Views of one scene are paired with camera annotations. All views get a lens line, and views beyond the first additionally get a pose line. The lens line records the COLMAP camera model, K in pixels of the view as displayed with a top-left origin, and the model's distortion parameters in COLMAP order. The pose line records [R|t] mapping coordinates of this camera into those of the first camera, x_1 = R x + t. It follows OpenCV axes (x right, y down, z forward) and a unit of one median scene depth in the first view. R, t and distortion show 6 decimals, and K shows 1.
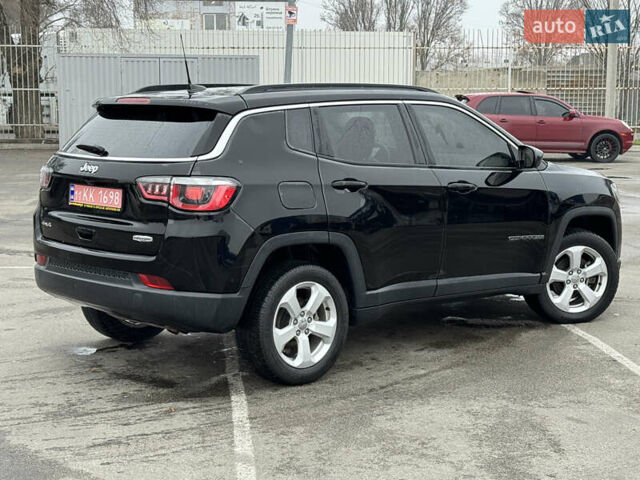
lens RADIAL K [[1152.9, 0, 320.0], [0, 1152.9, 240.0], [0, 0, 1]] dist [0.151009, 0.049715]
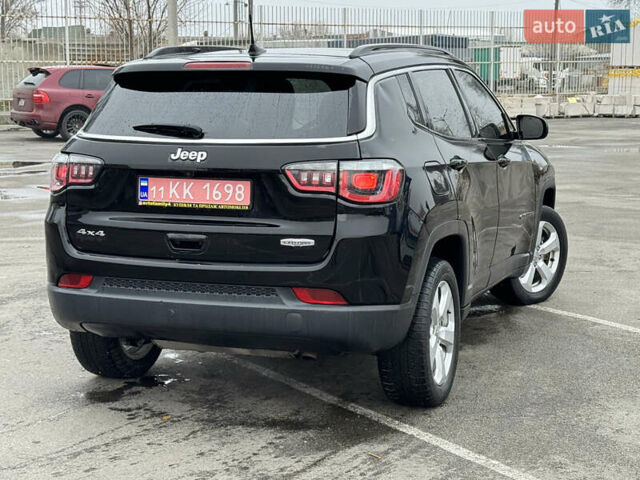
lens RADIAL K [[1193.0, 0, 320.0], [0, 1193.0, 240.0], [0, 0, 1]] dist [0.164229, -0.082856]
pose [[0.895769, -0.066816, 0.439470, -0.461695], [0.060136, 0.997765, 0.029124, -0.023770], [-0.440434, 0.000340, 0.897785, 0.256517]]
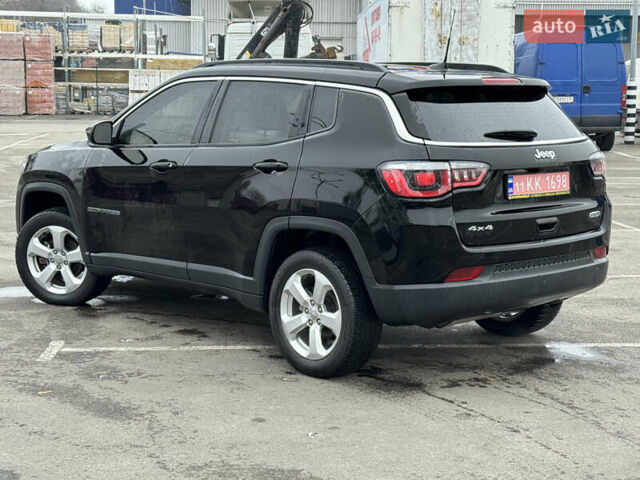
lens RADIAL K [[1152.9, 0, 320.0], [0, 1152.9, 240.0], [0, 0, 1]] dist [0.151009, 0.049715]
pose [[0.021705, -0.141687, 0.989674, -1.117341], [0.109942, 0.984241, 0.138498, -0.140639], [-0.993701, 0.105800, 0.036940, 1.134254]]
